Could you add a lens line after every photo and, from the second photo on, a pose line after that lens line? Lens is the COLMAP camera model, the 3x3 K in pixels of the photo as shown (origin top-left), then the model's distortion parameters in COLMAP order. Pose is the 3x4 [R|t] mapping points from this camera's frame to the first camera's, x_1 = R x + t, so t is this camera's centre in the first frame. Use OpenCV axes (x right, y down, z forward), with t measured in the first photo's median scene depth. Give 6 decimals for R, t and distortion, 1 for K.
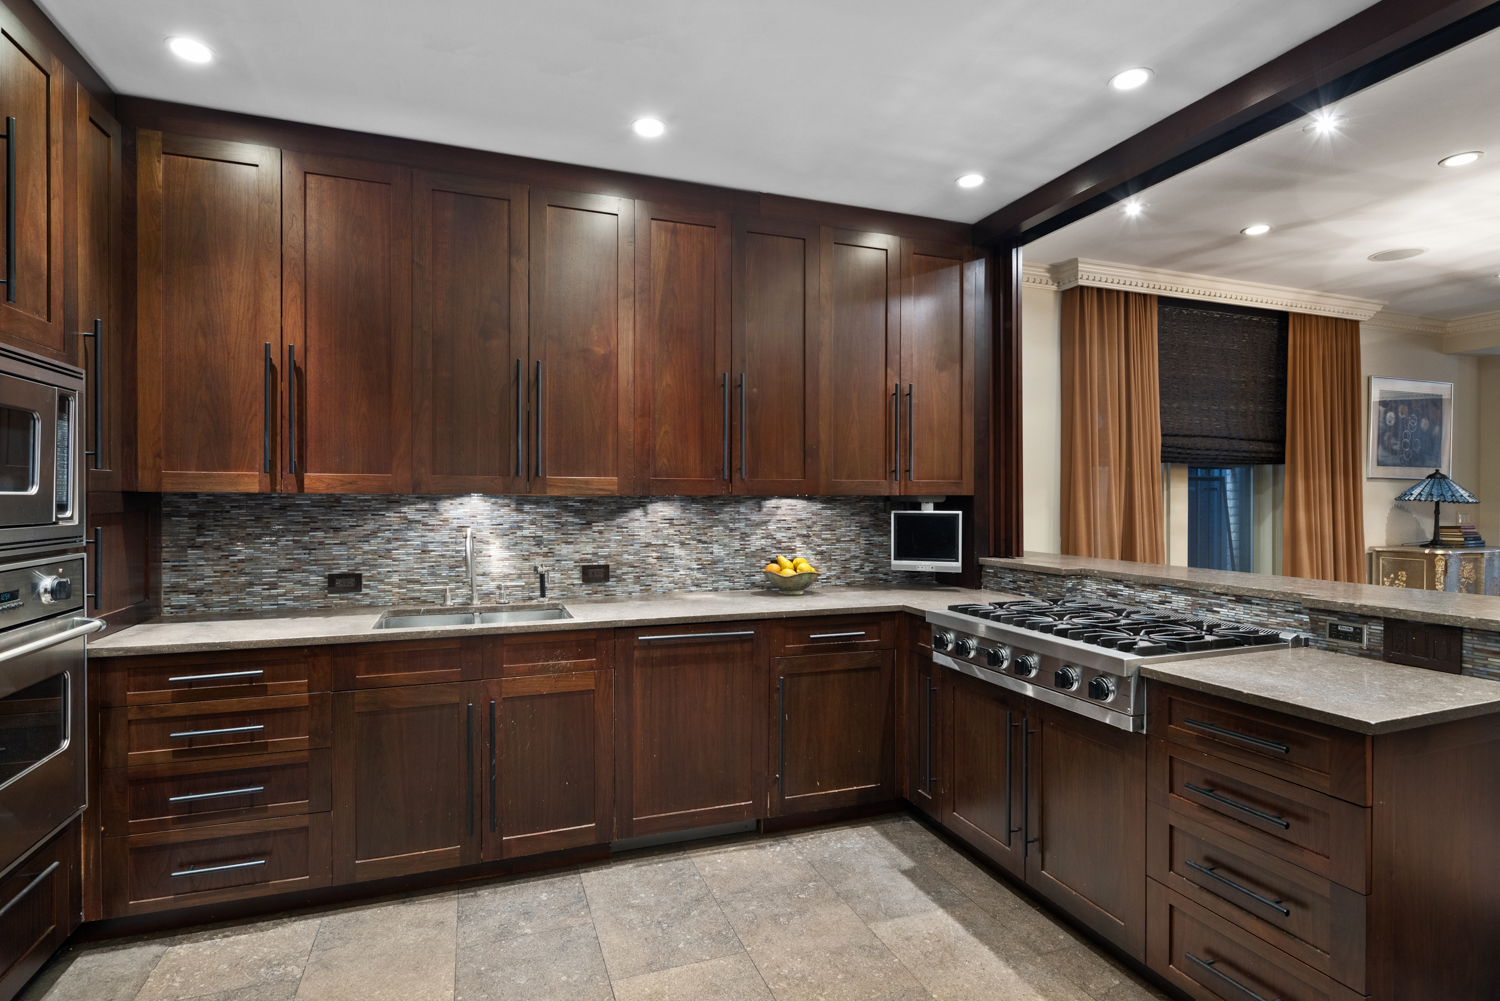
lens RADIAL K [[712.9, 0, 737.1], [0, 712.9, 486.9], [0, 0, 1]] dist [0.000117, -0.000753]
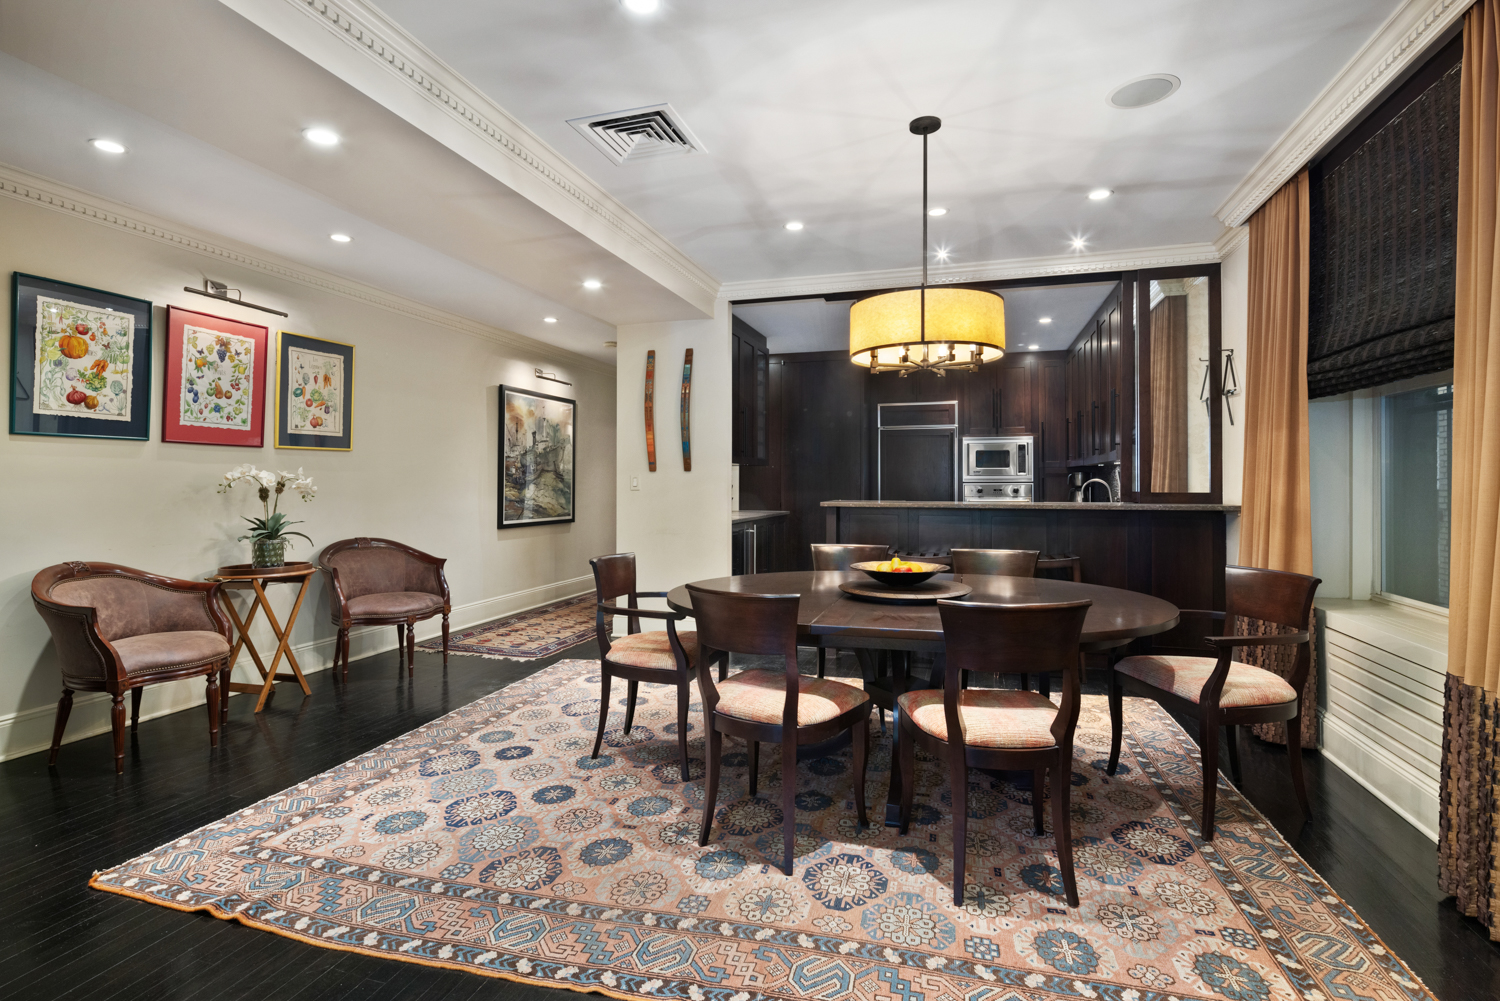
lens RADIAL K [[712.9, 0, 737.1], [0, 712.9, 486.9], [0, 0, 1]] dist [0.000117, -0.000753]
pose [[-0.601526, 0.000311, -0.798853, 1.939952], [0.005213, 0.999980, -0.003537, 0.069626], [0.798836, -0.006292, -0.601515, 1.243218]]
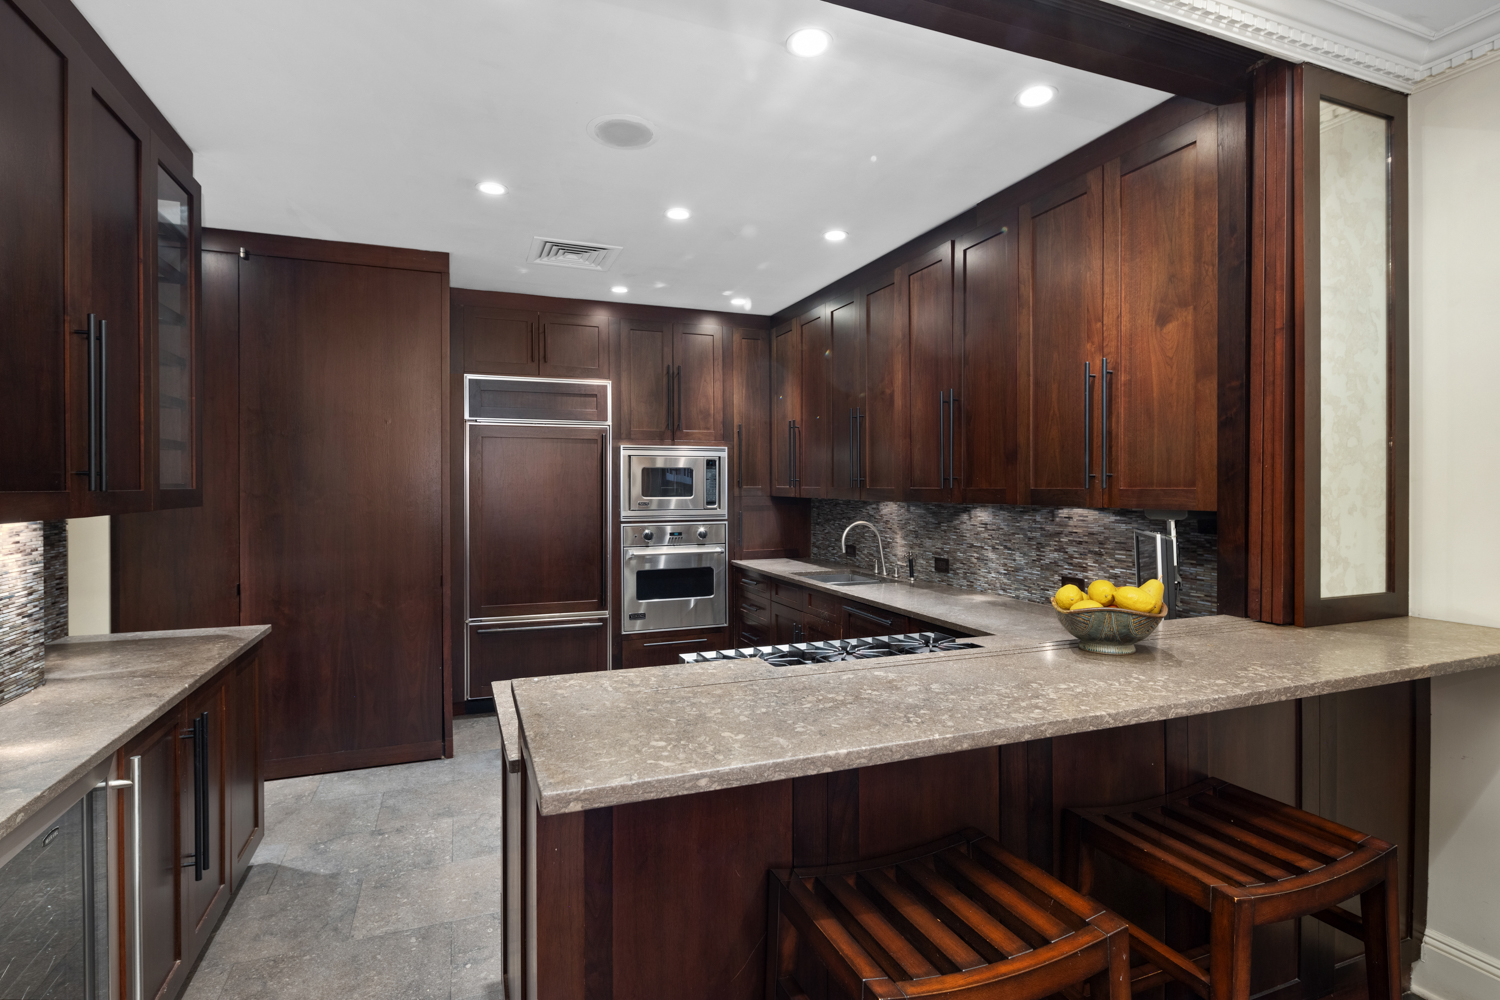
lens RADIAL K [[712.9, 0, 737.1], [0, 712.9, 486.4], [0, 0, 1]] dist [0.000117, -0.000753]
pose [[0.033857, -0.002405, -0.999424, 0.956925], [0.014424, 0.999894, -0.001917, -0.014553], [0.999323, -0.014351, 0.033888, 0.581359]]
